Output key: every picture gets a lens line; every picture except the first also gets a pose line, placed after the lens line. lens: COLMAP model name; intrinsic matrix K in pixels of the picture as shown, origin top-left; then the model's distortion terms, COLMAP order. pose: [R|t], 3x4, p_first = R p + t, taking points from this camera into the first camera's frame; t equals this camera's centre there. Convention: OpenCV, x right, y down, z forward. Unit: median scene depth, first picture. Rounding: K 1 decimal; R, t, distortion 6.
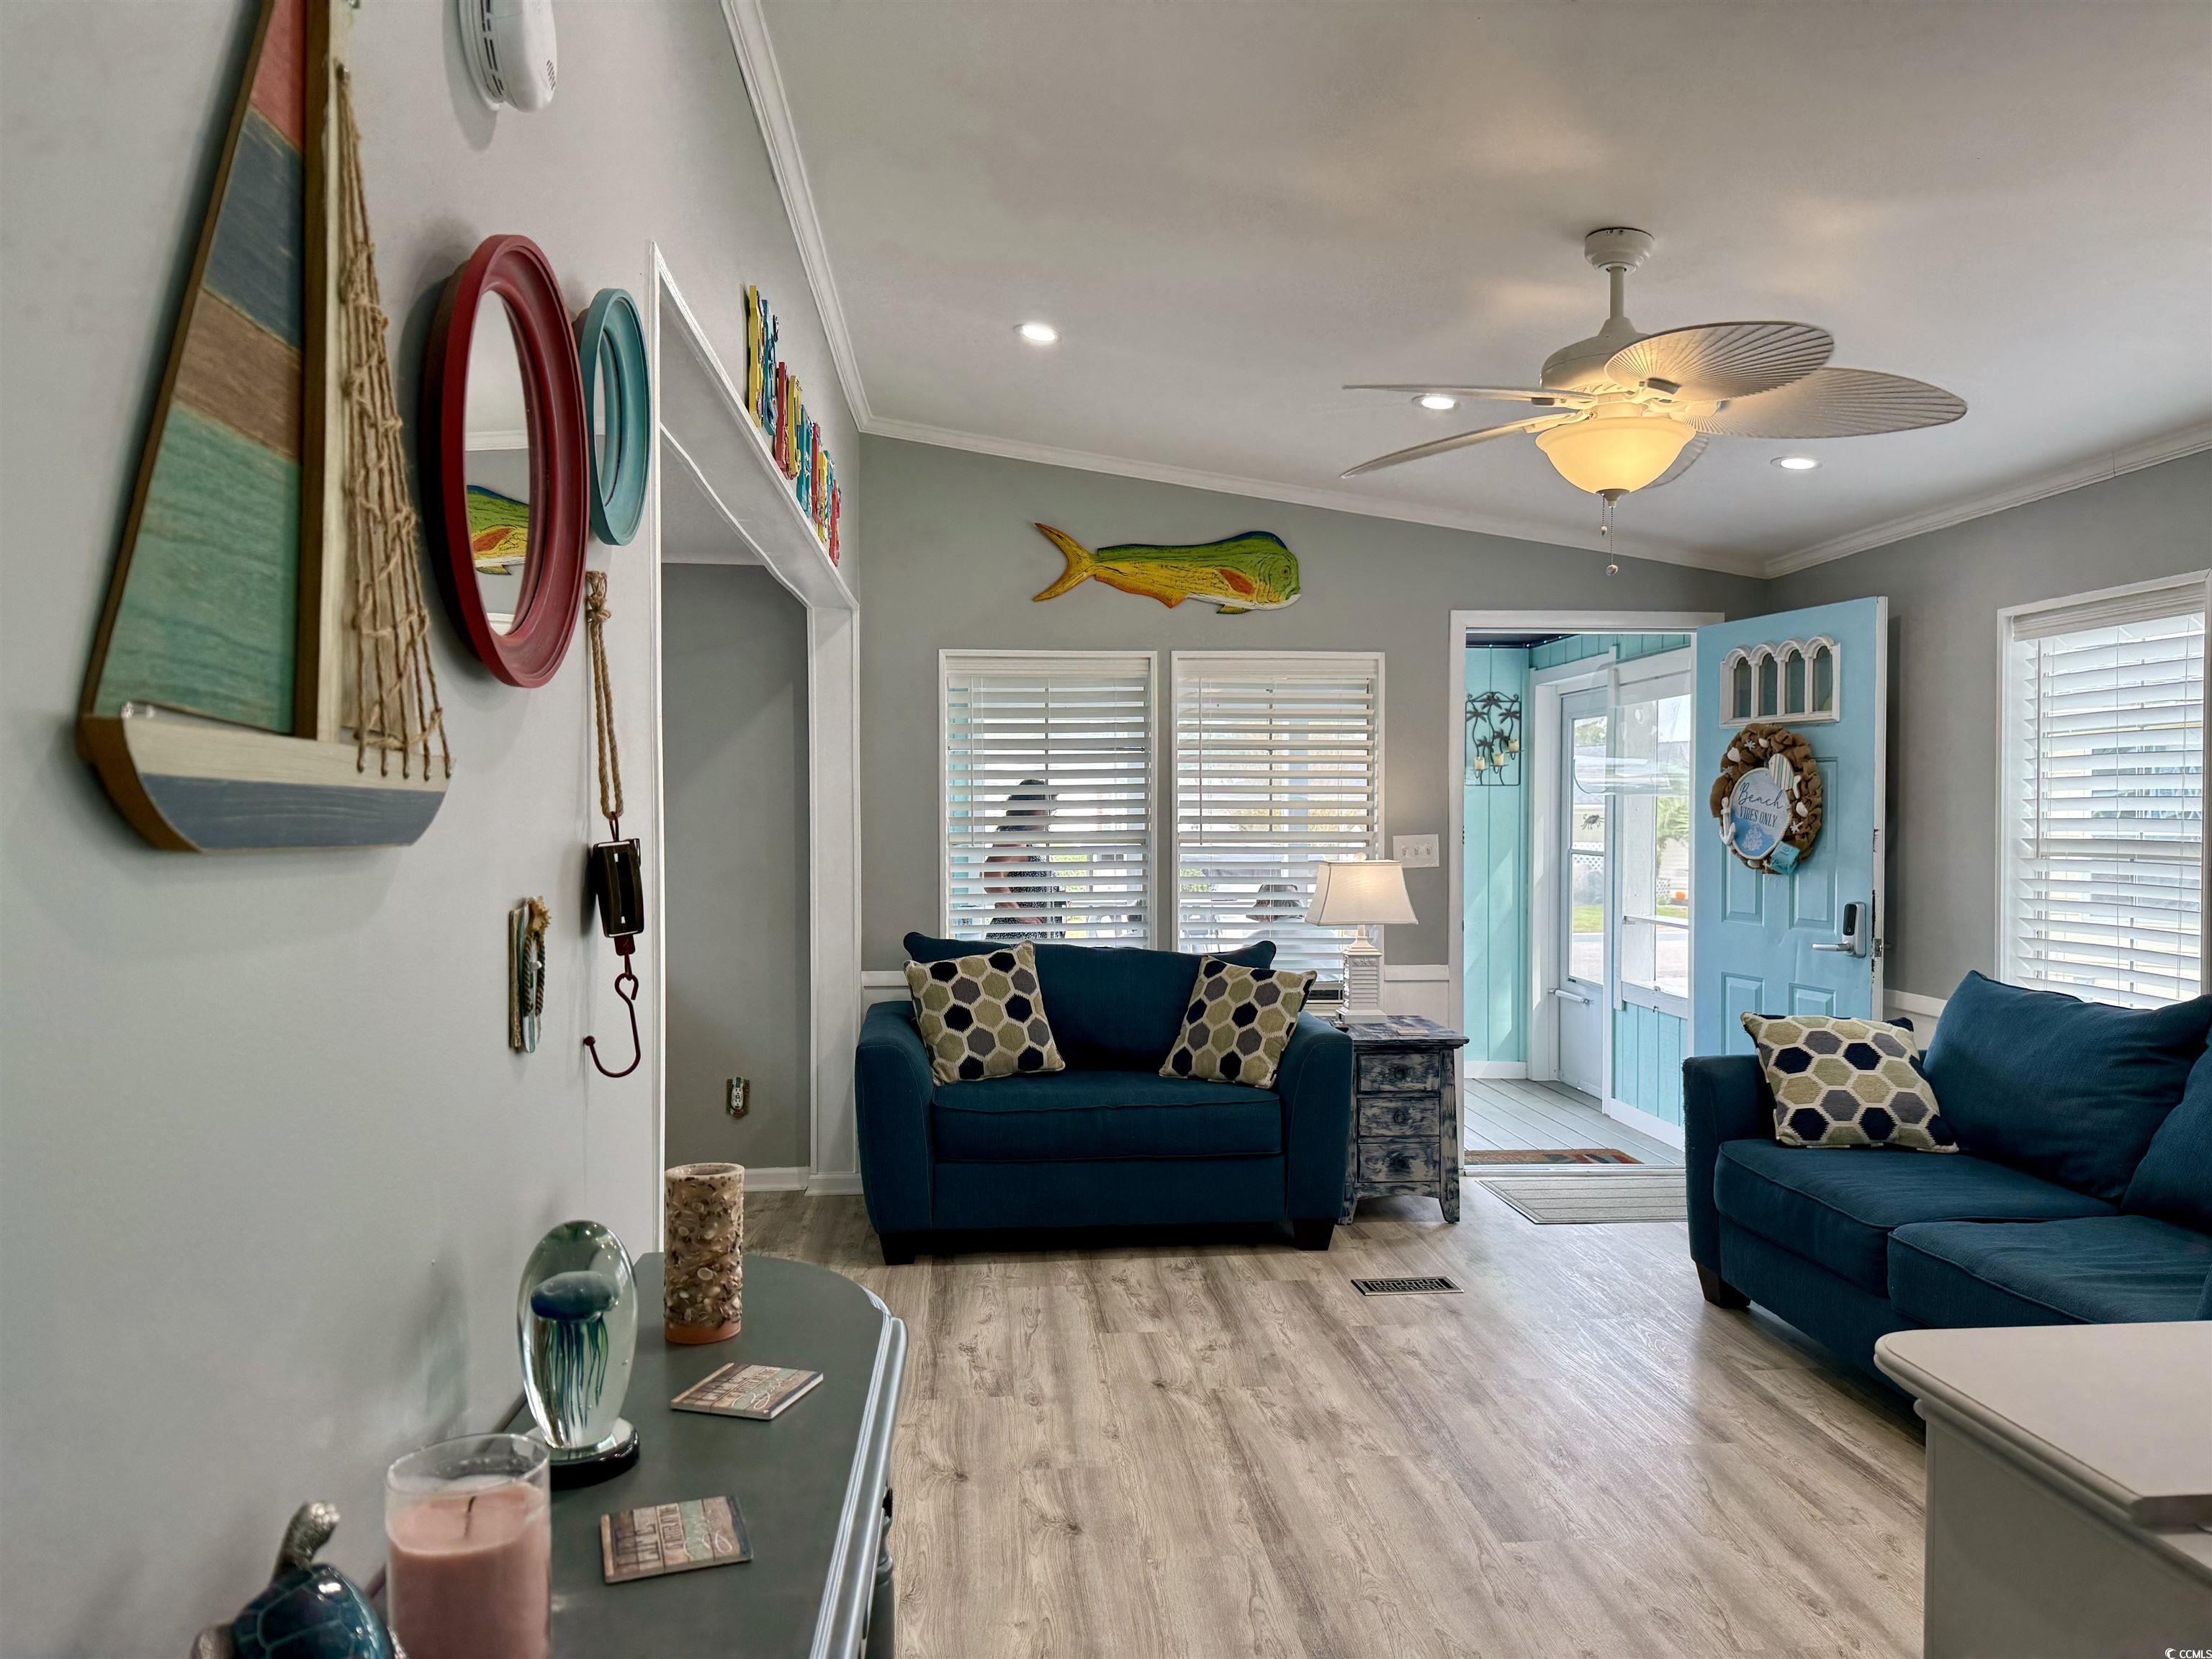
lens RADIAL K [[1551.9, 0, 1113.5], [0, 1551.9, 811.2], [0, 0, 1]] dist [0.066550, -0.090242]
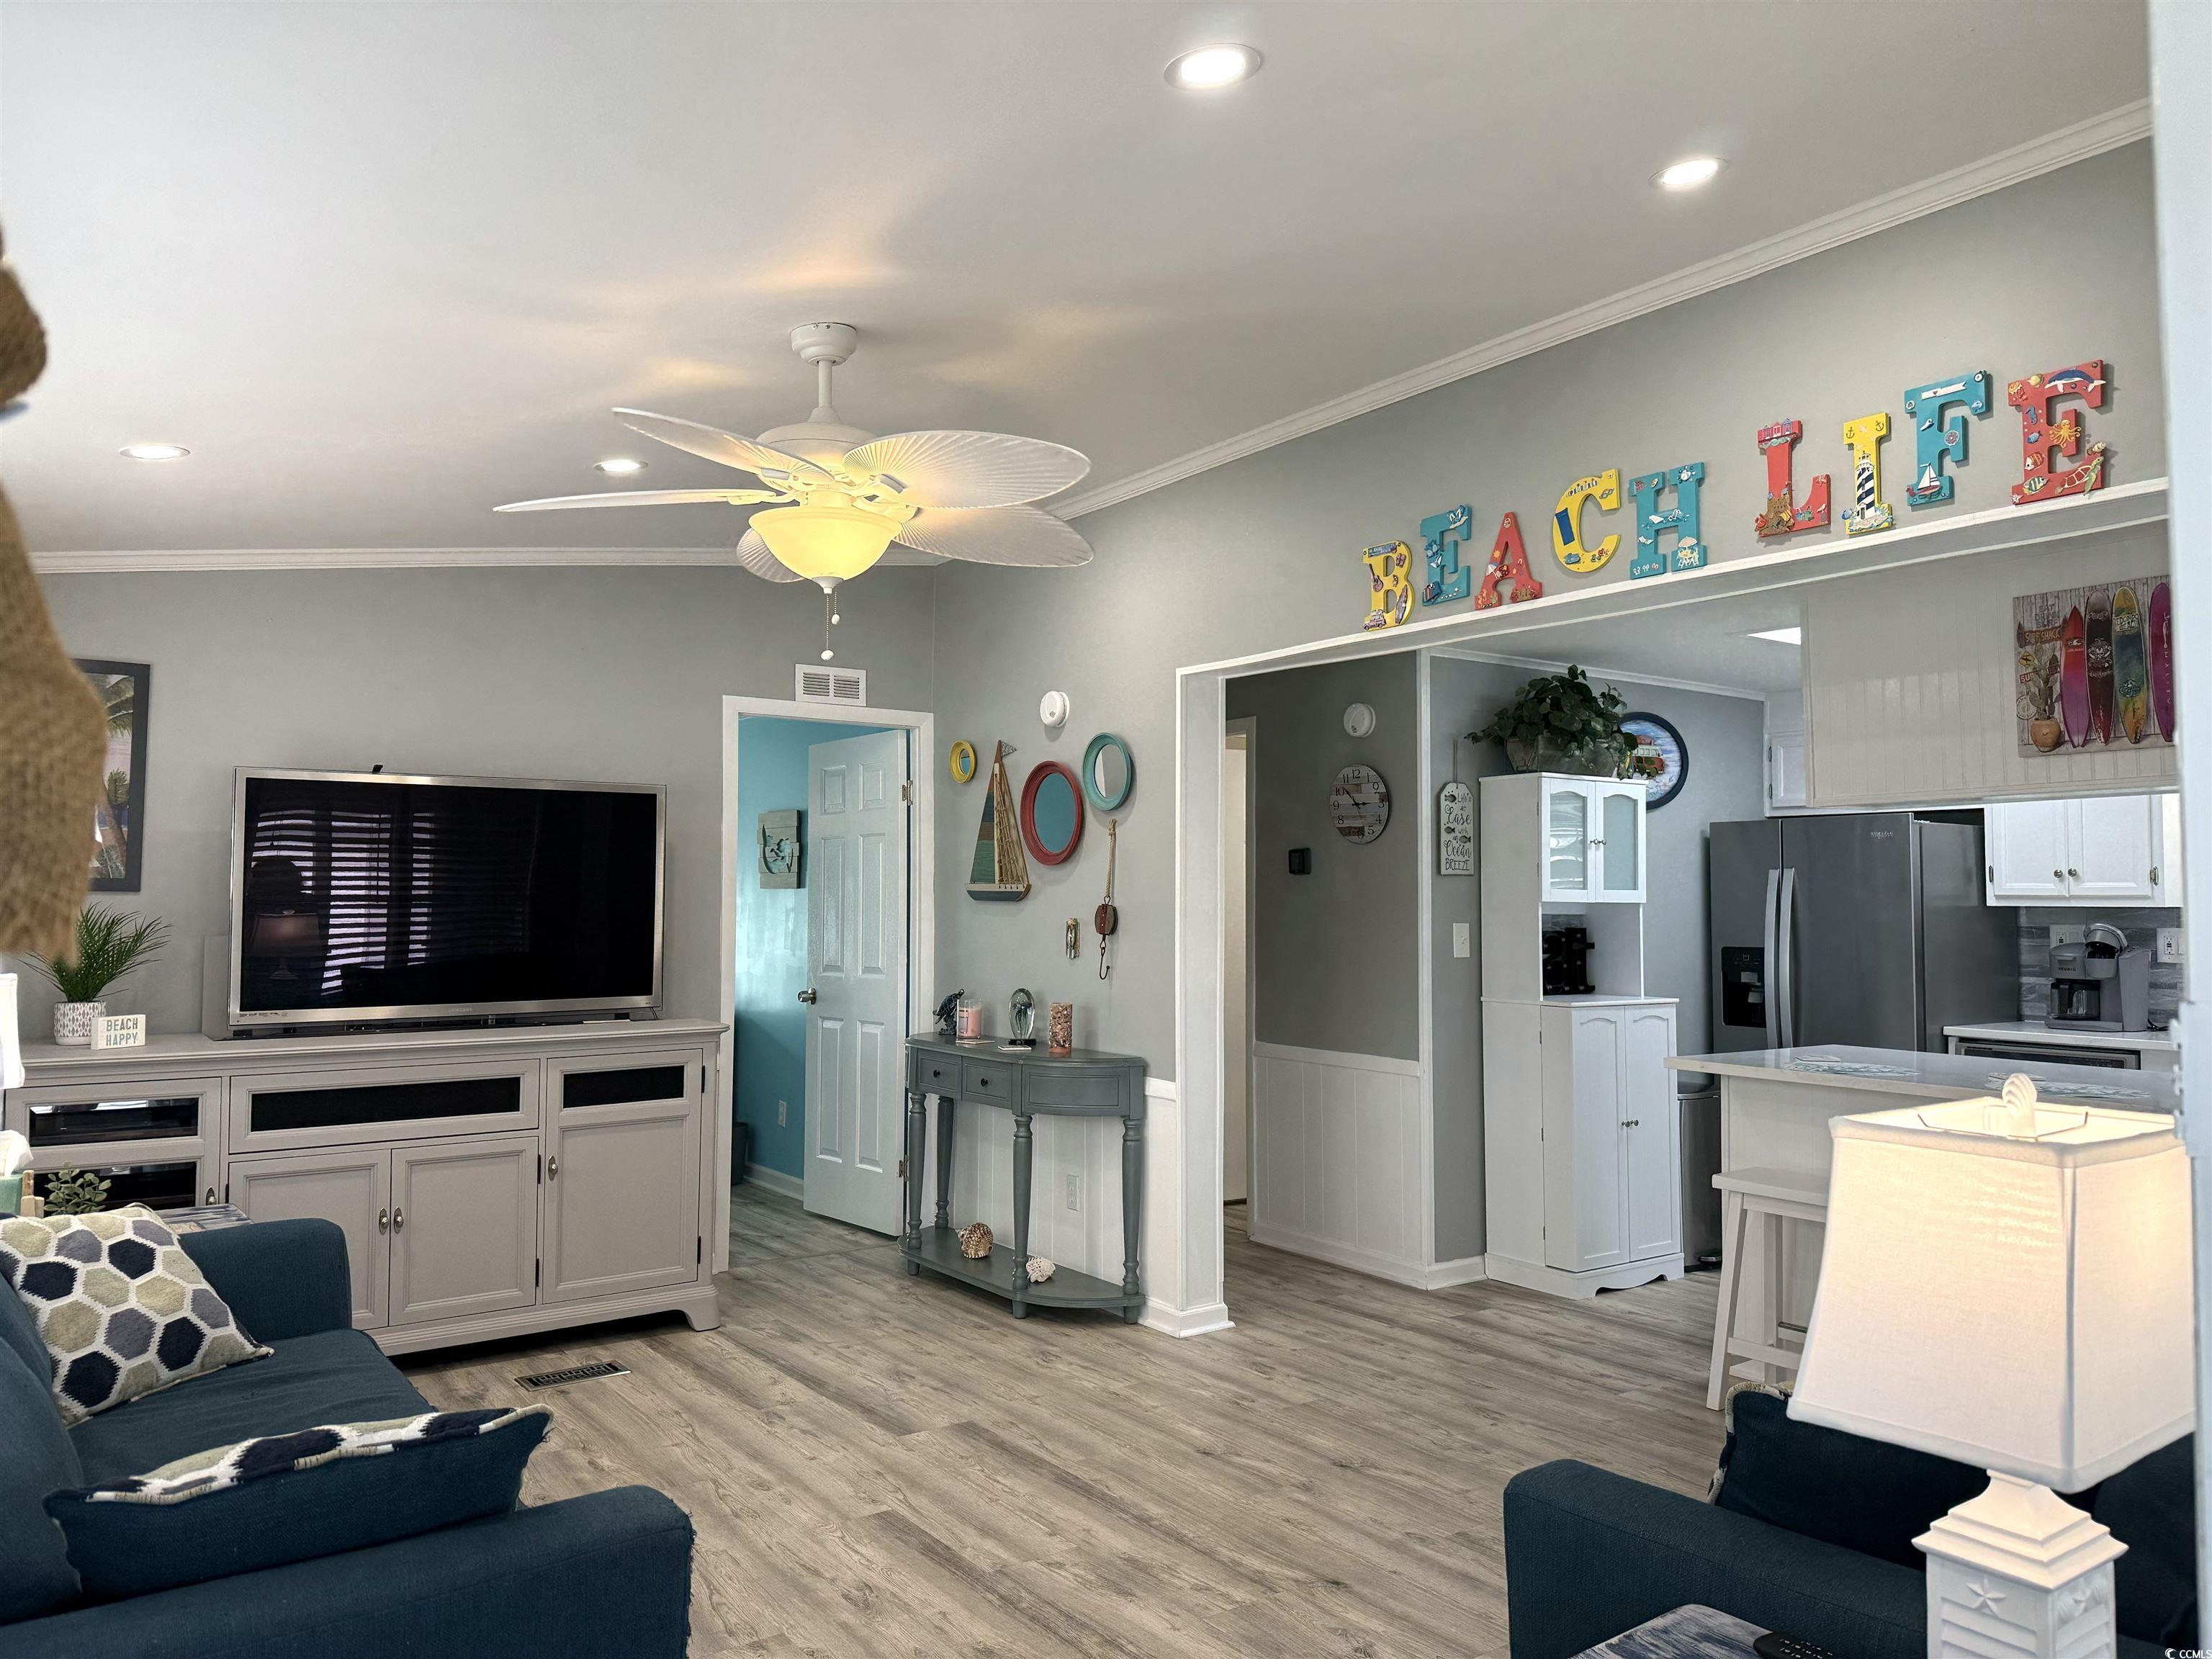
lens RADIAL K [[1551.9, 0, 1106.3], [0, 1551.9, 820.2], [0, 0, 1]] dist [0.066550, -0.090242]
pose [[-0.861672, -0.025838, -0.506808, 0.425754], [-0.001103, 0.998796, -0.049045, 0.000868], [0.507465, -0.041702, -0.860663, 1.251003]]
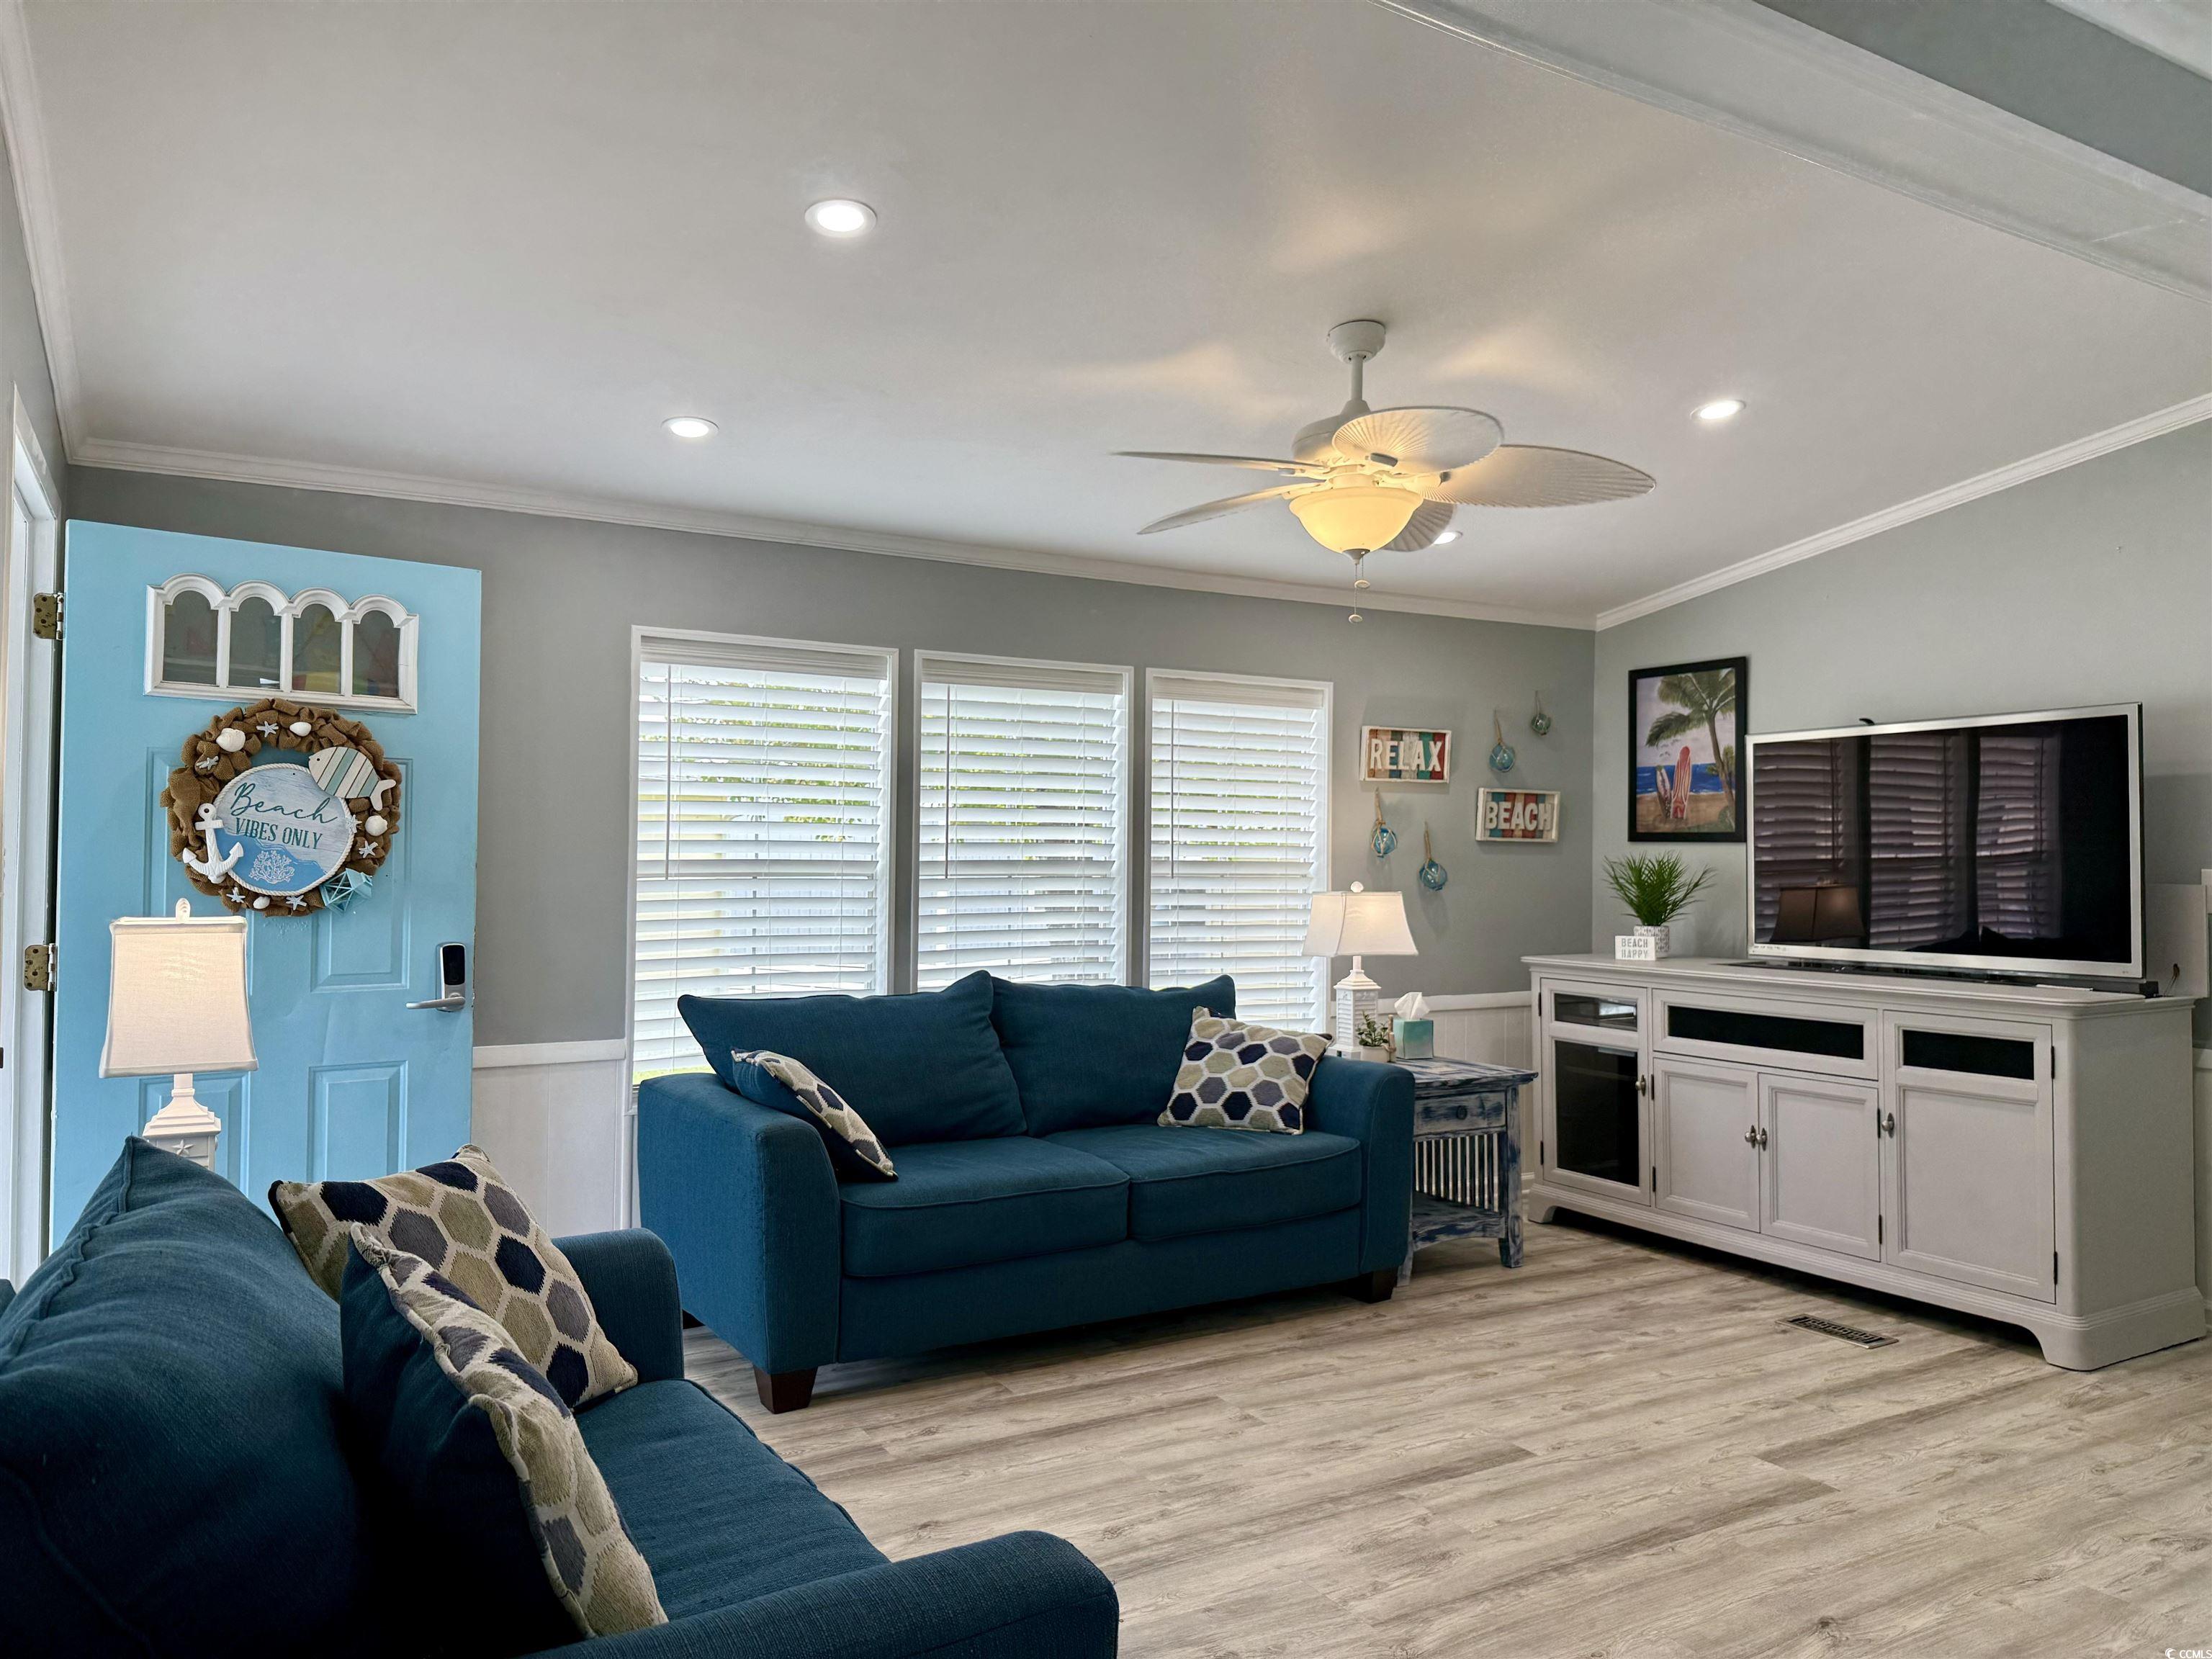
lens RADIAL K [[1551.9, 0, 1116.9], [0, 1551.9, 810.8], [0, 0, 1]] dist [0.066550, -0.090242]
pose [[-0.427108, 0.024747, 0.903862, -0.405123], [-0.006376, 0.999518, -0.030379, 0.013171], [-0.904178, -0.018738, -0.426745, 1.054262]]
